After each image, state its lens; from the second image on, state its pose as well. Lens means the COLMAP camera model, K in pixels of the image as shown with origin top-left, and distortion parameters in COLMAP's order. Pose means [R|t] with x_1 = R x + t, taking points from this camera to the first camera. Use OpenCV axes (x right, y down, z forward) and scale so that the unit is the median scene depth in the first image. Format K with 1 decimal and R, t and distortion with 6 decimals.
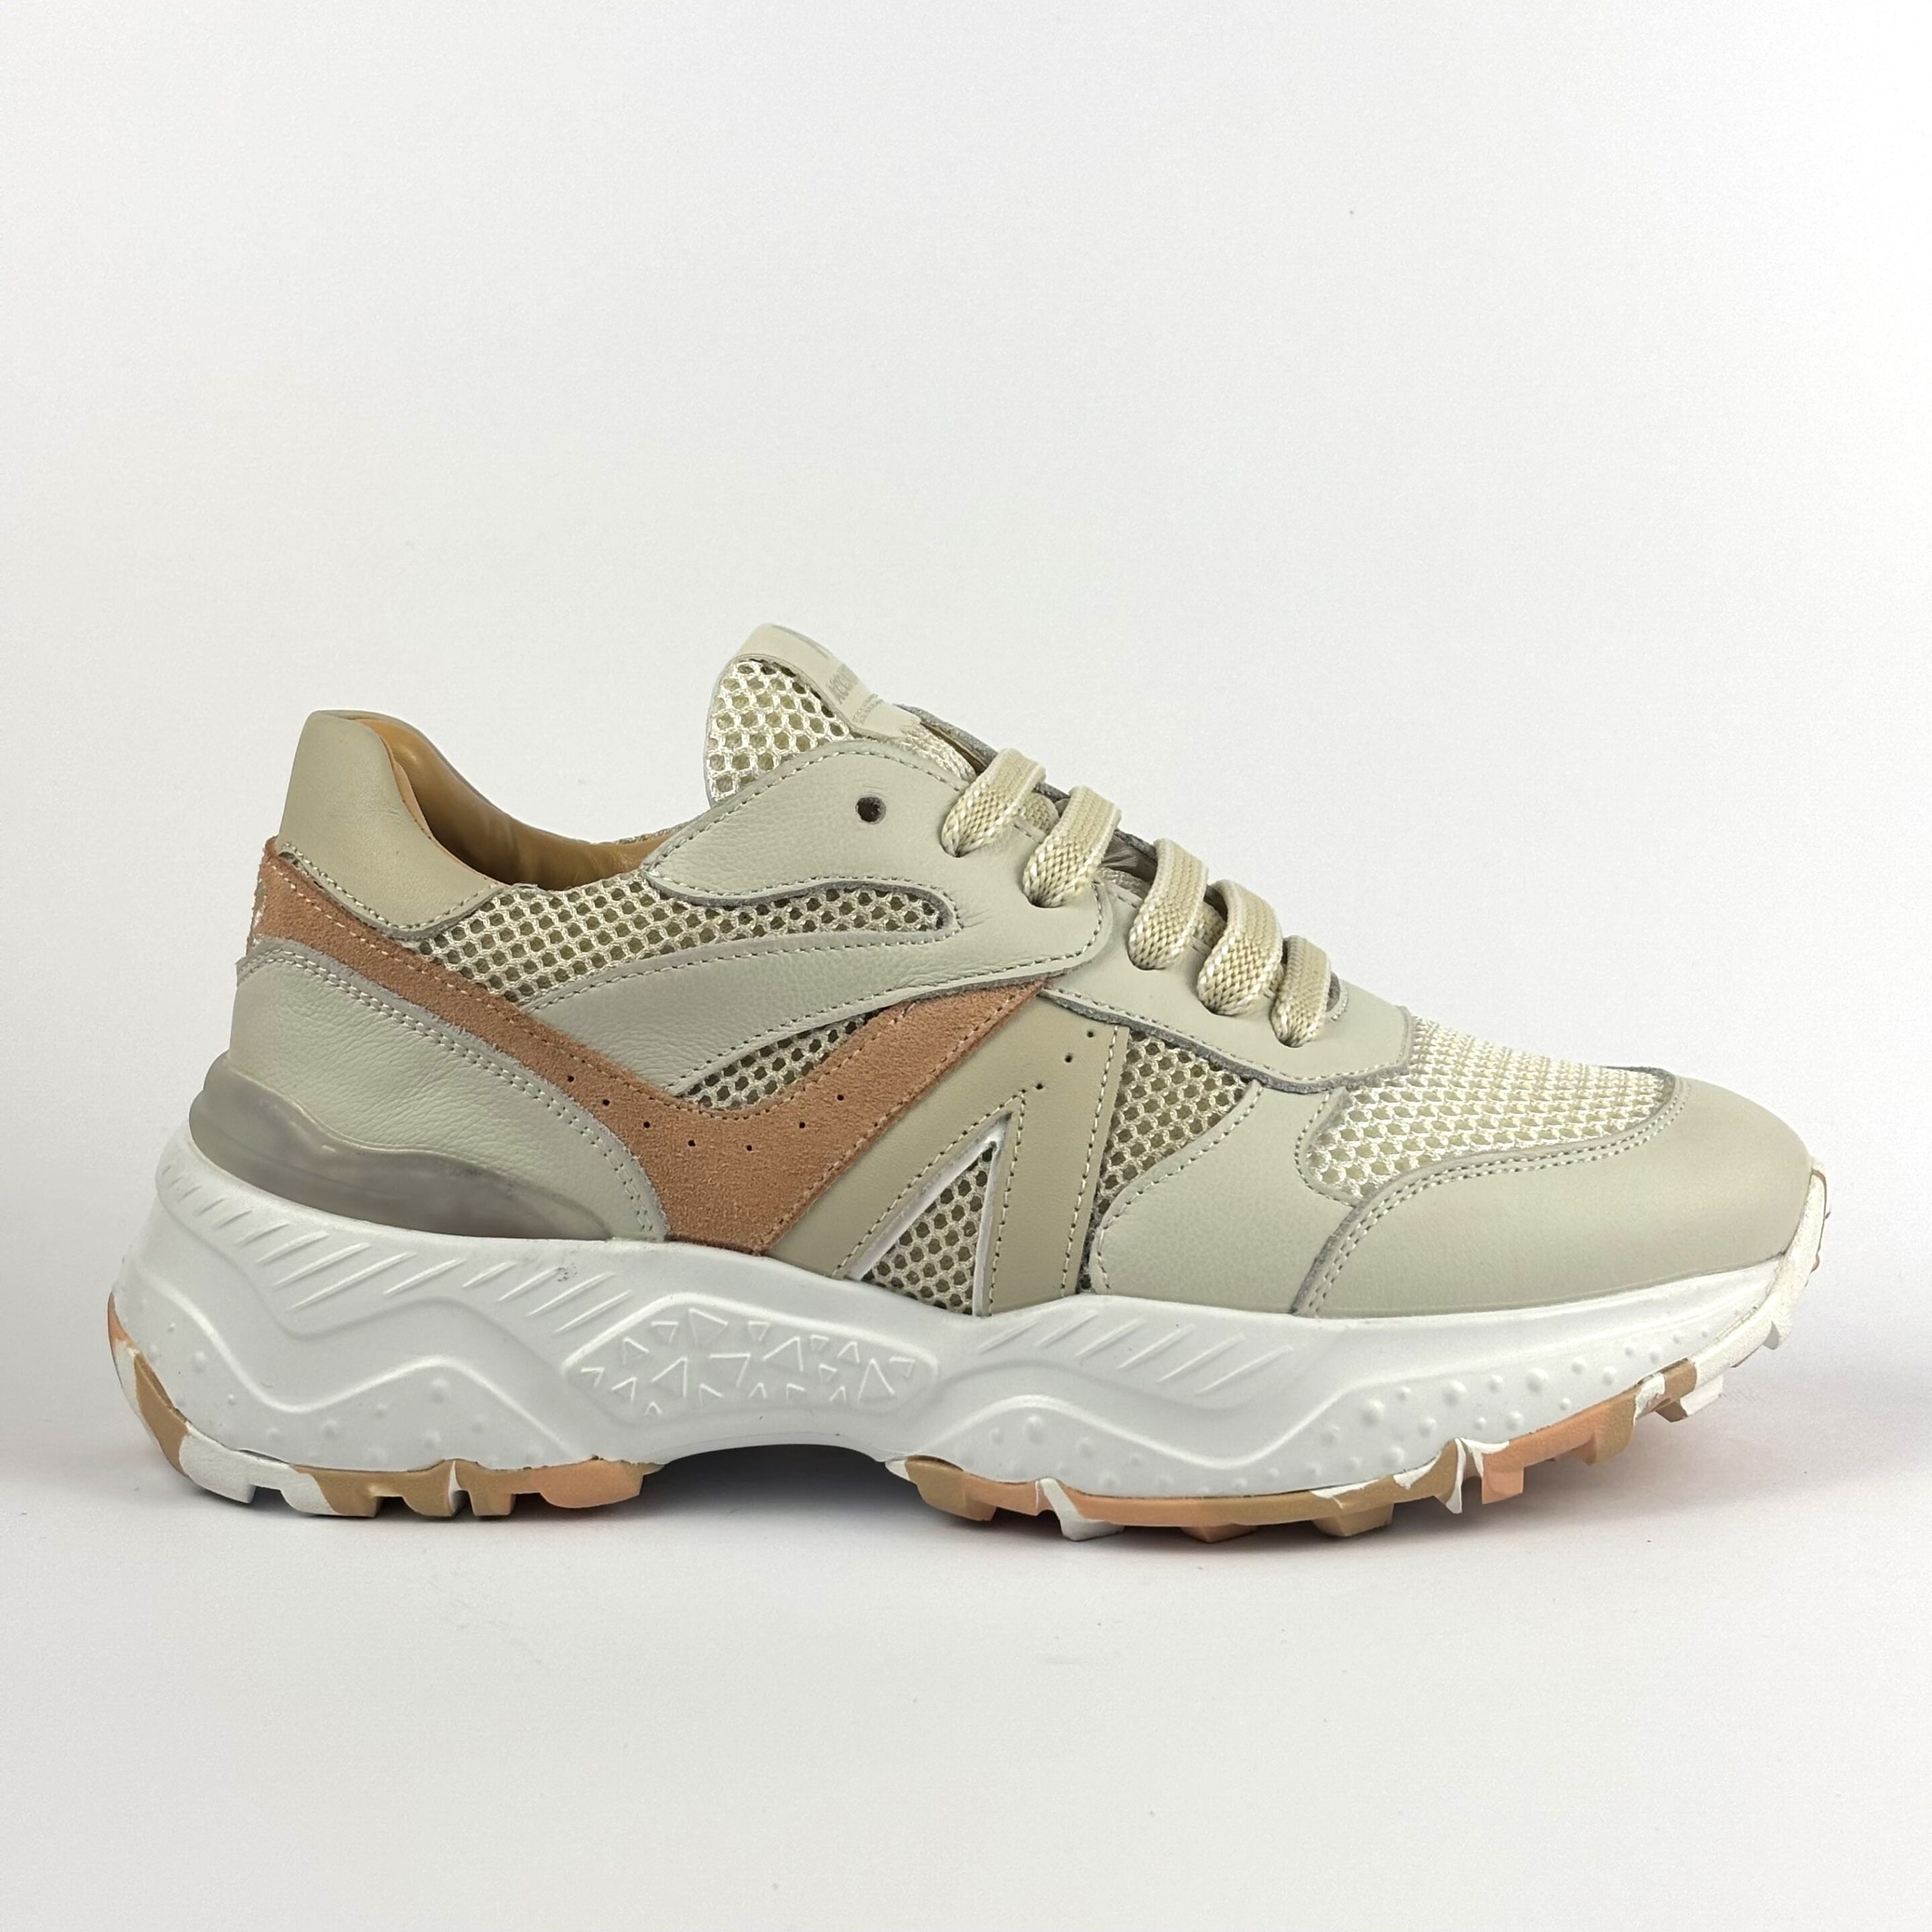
lens RADIAL K [[3988.1, 0, 966.0], [0, 3988.1, 966.0], [0, 0, 1]] dist [0.009117, -0.221416]
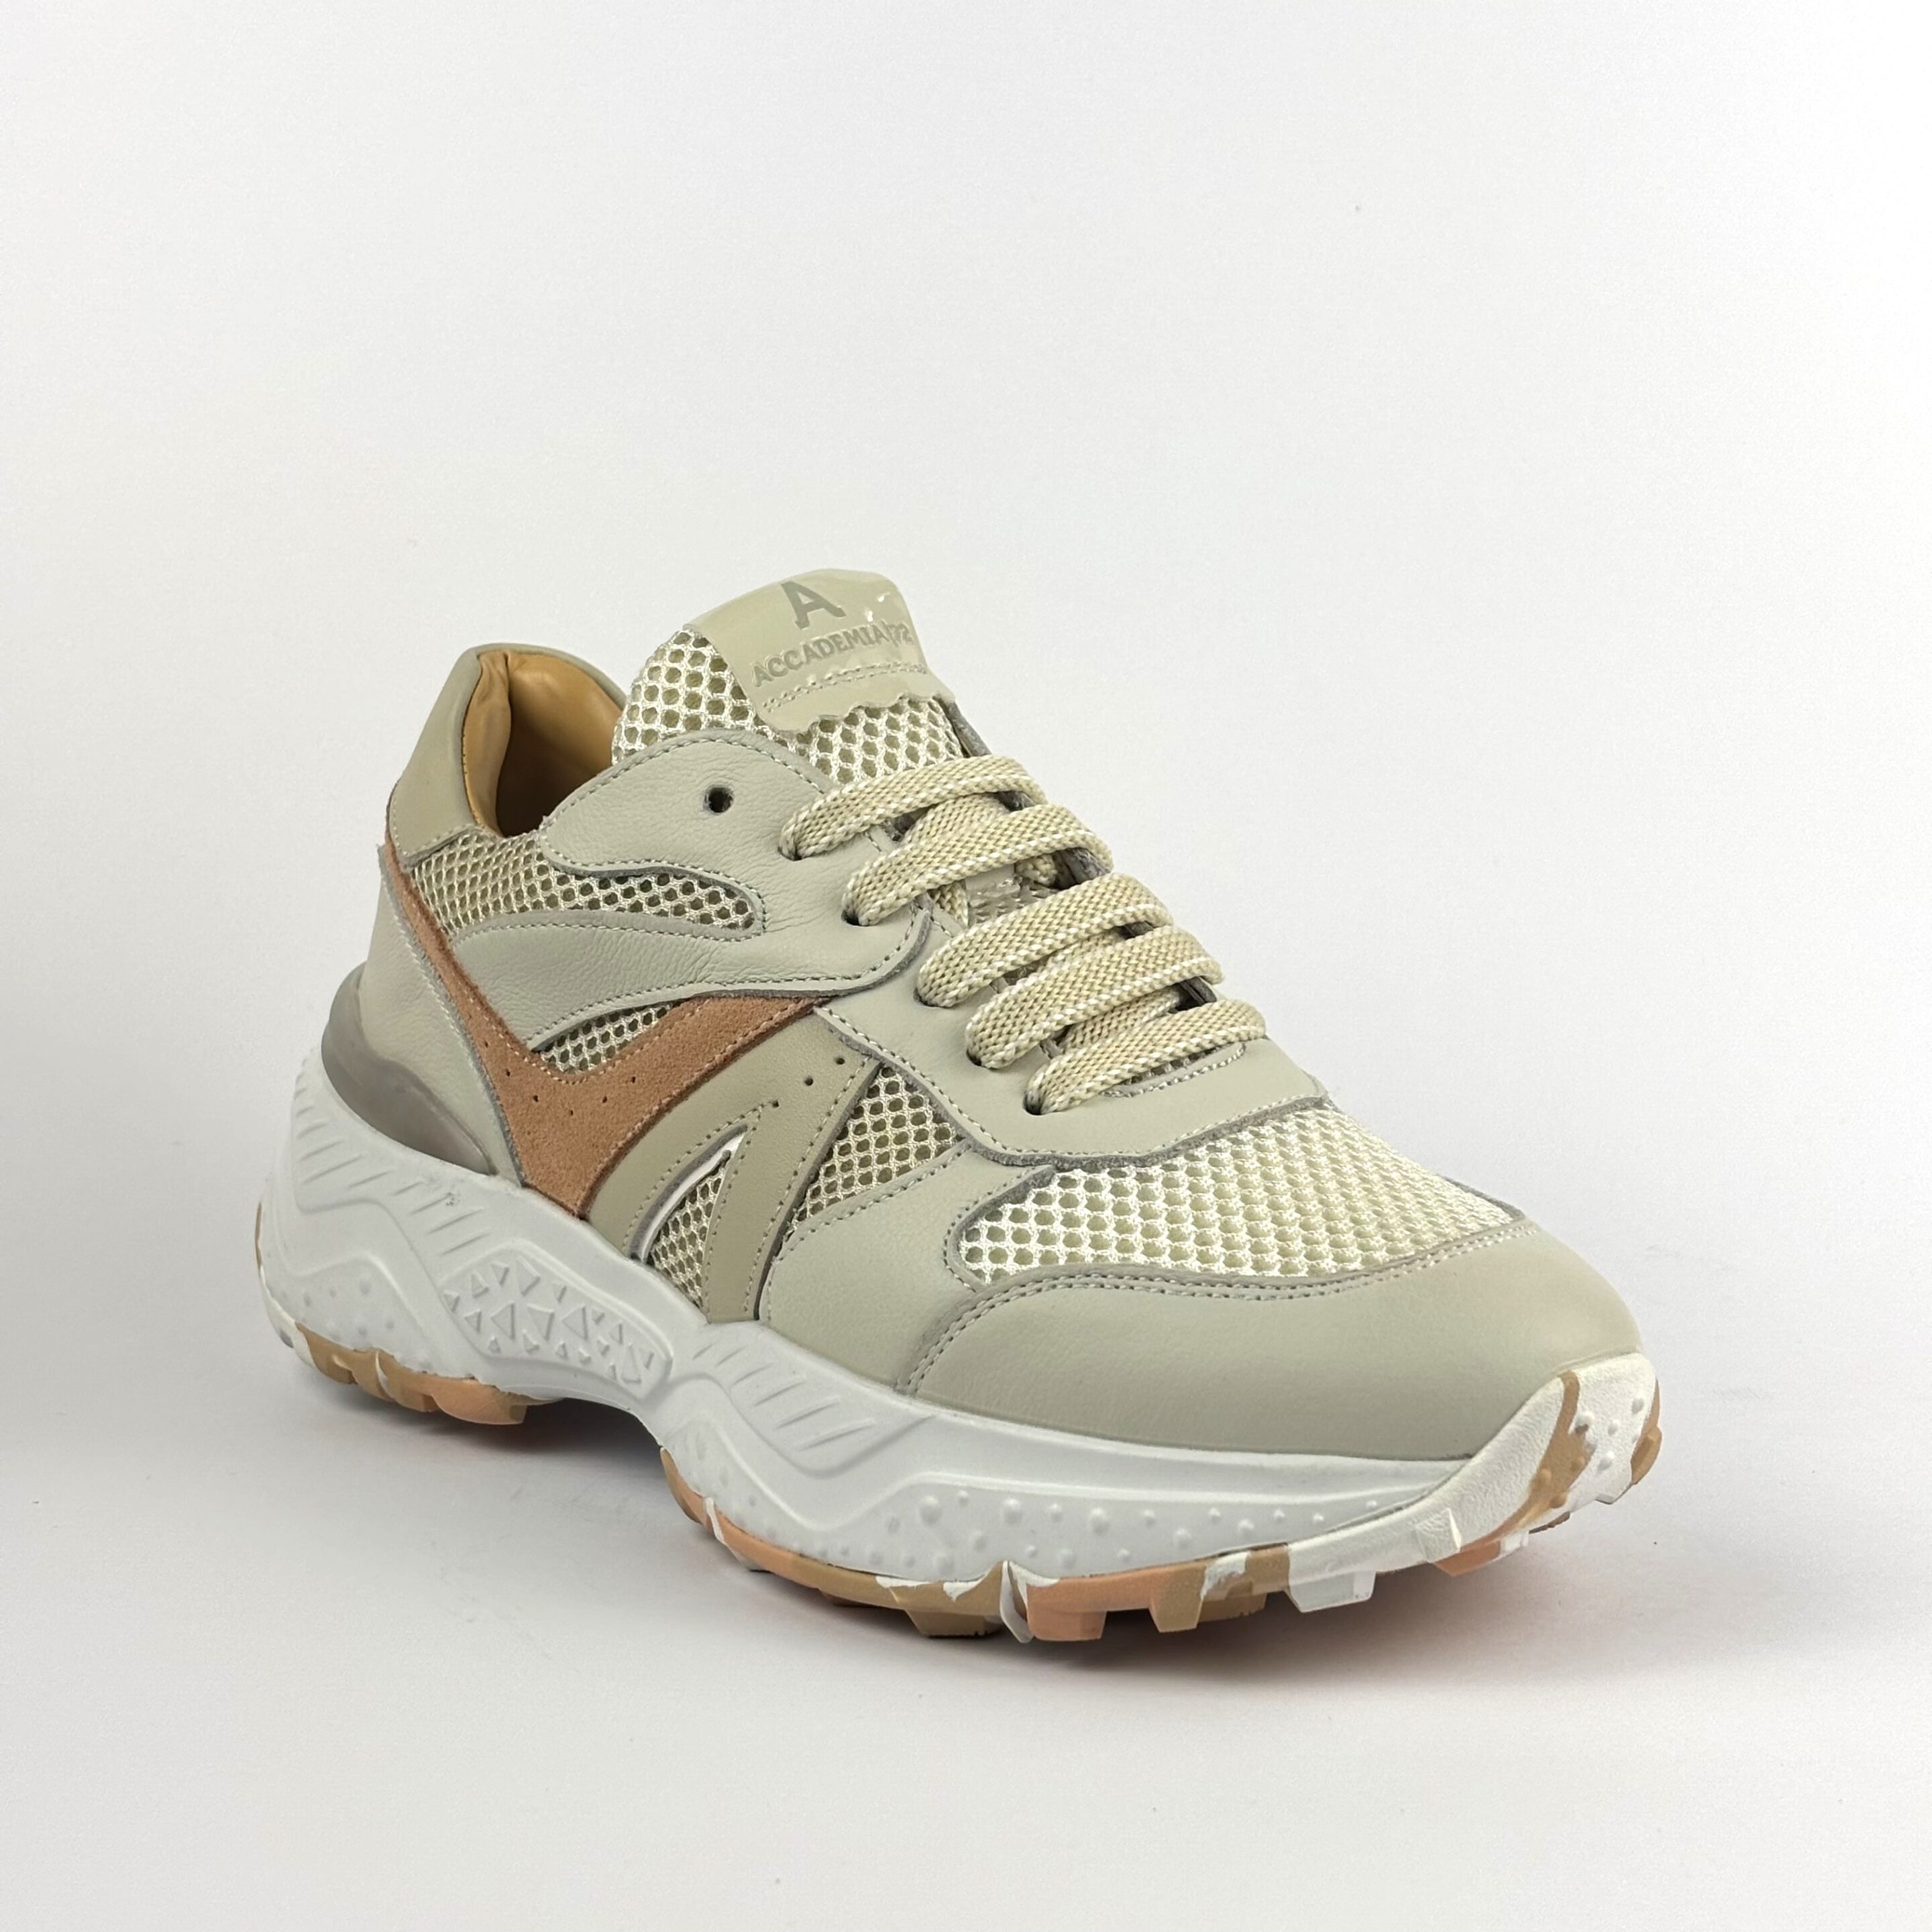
lens RADIAL K [[3988.1, 0, 966.0], [0, 3988.1, 966.0], [0, 0, 1]] dist [0.009117, -0.221416]
pose [[0.755159, 0.158402, -0.636116, 0.665301], [-0.127562, 0.987326, 0.094425, -0.100747], [0.643011, 0.009838, 0.765794, 0.280721]]
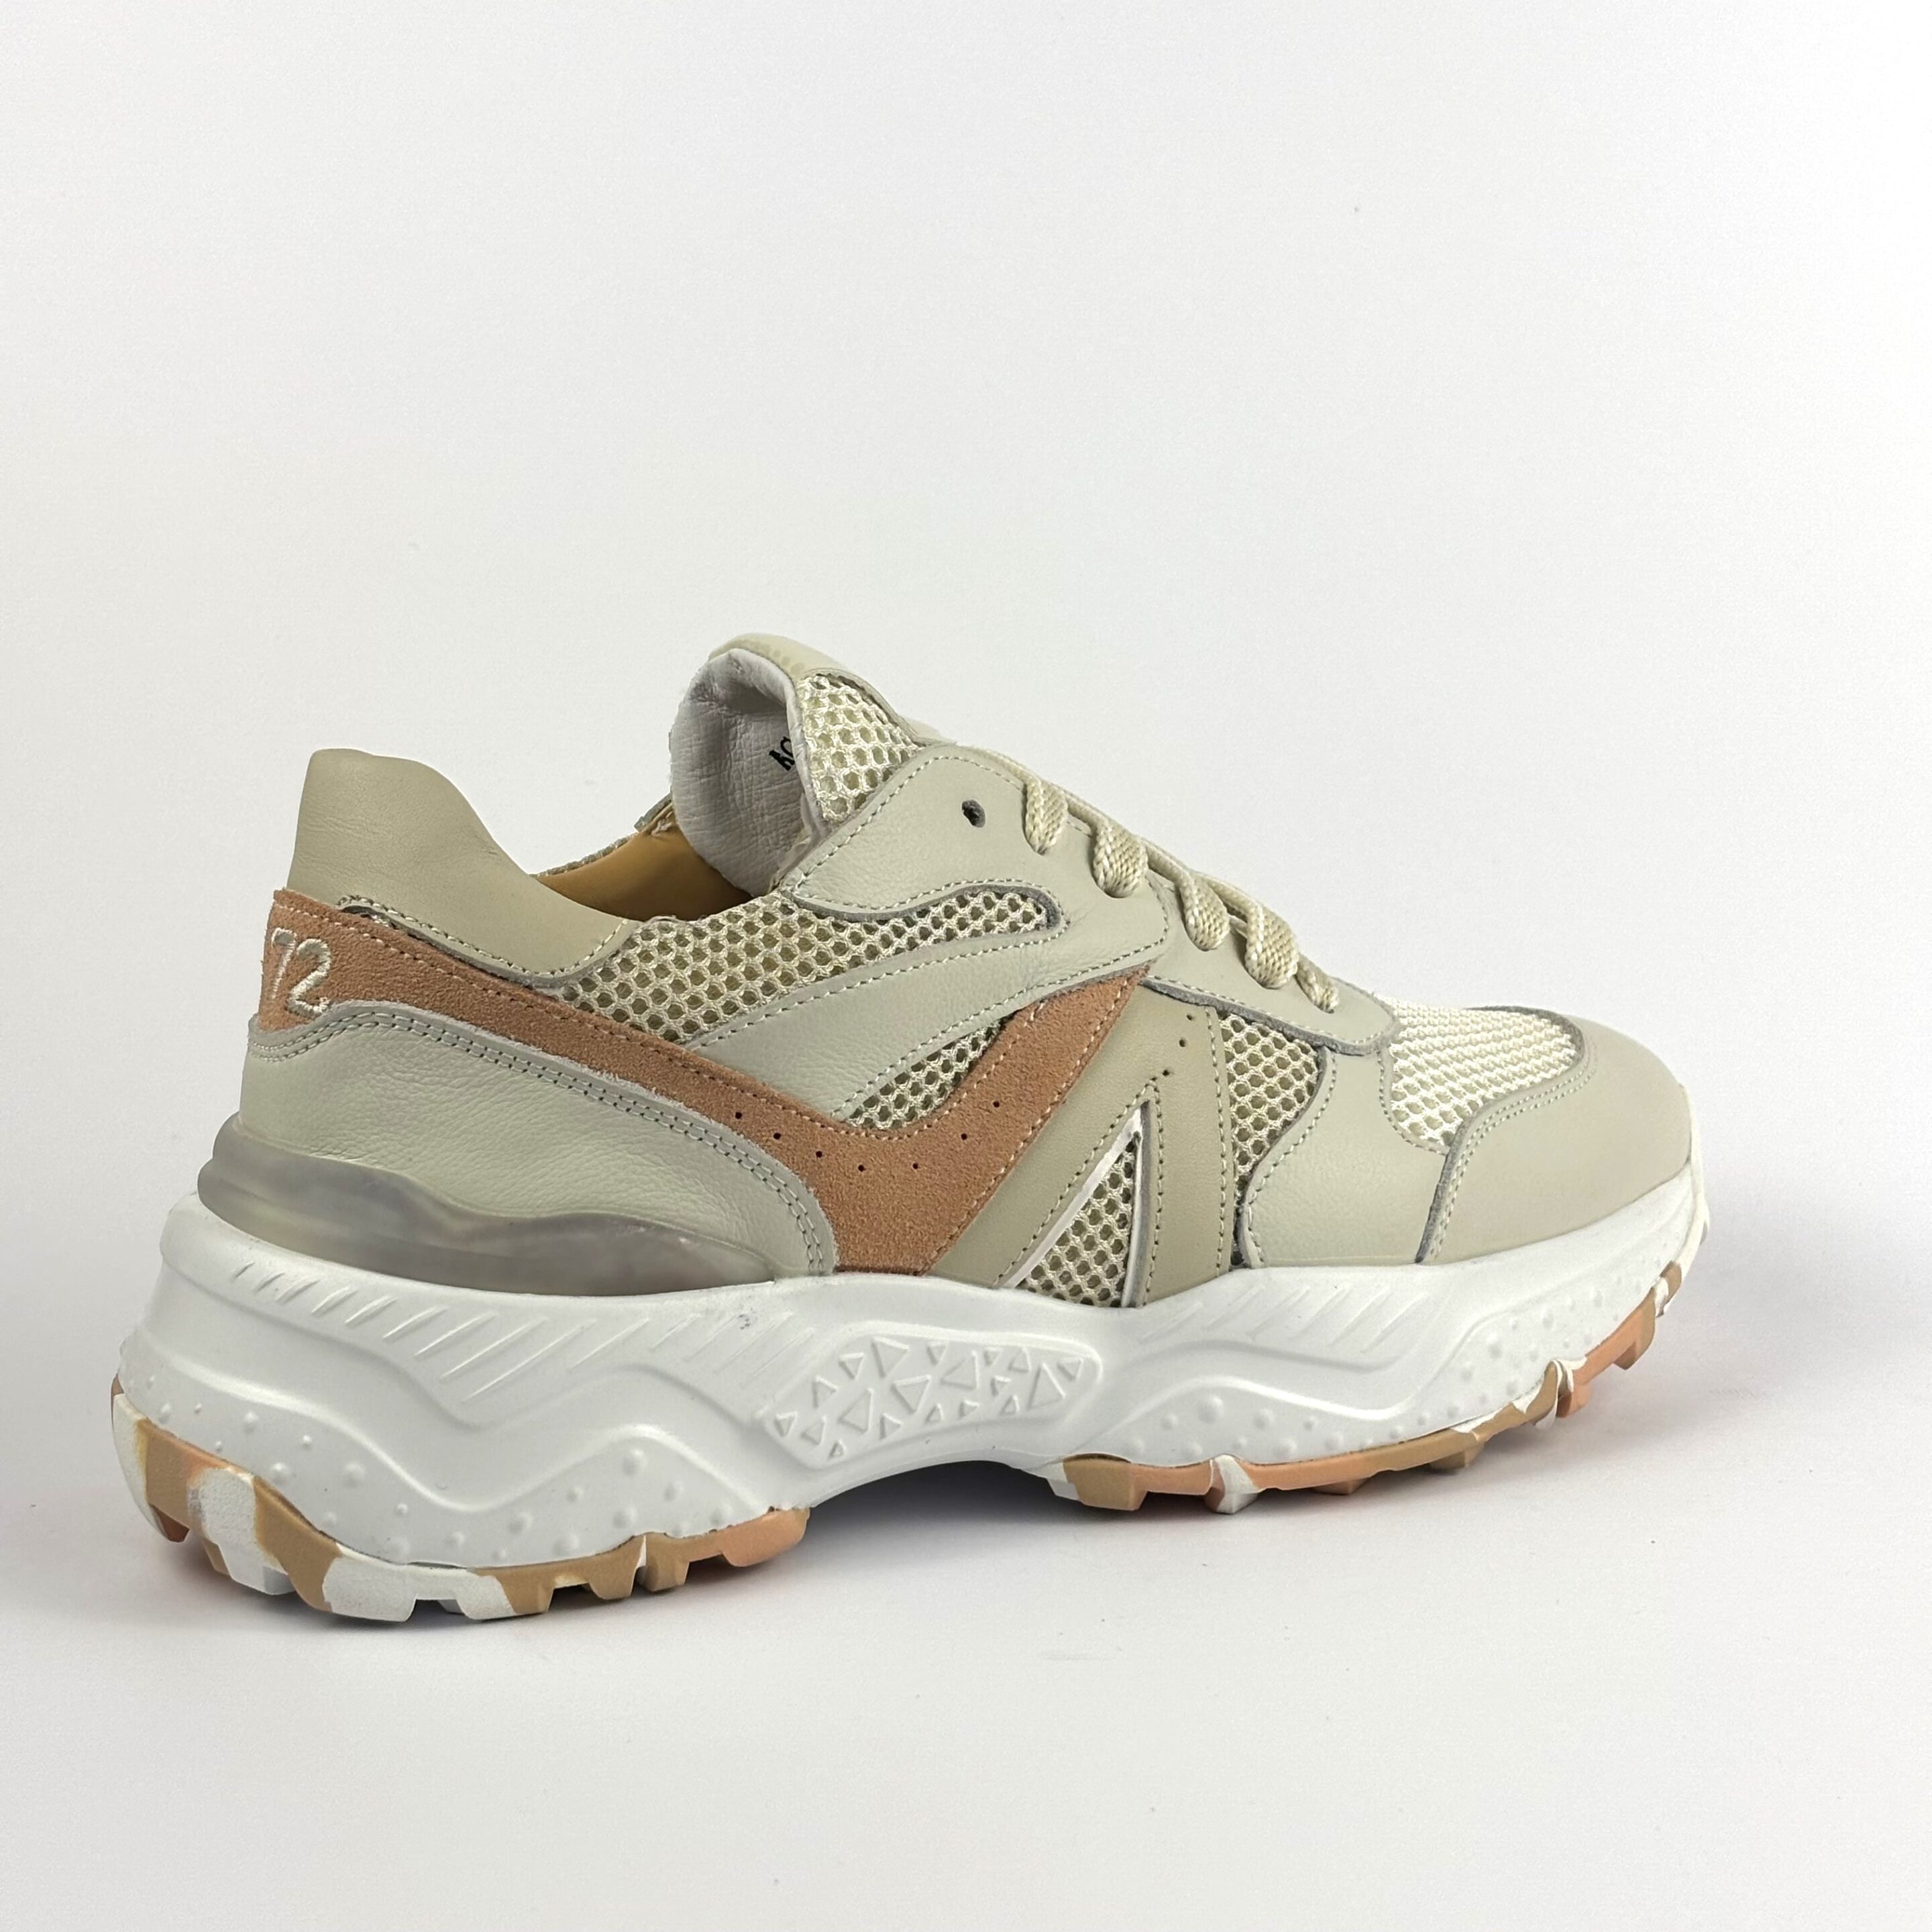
lens RADIAL K [[3988.1, 0, 966.0], [0, 3988.1, 966.0], [0, 0, 1]] dist [0.009117, -0.221416]
pose [[0.860540, -0.087418, 0.501826, -0.527261], [0.088210, 0.995854, 0.022214, -0.023622], [-0.501687, 0.025150, 0.864683, 0.149433]]
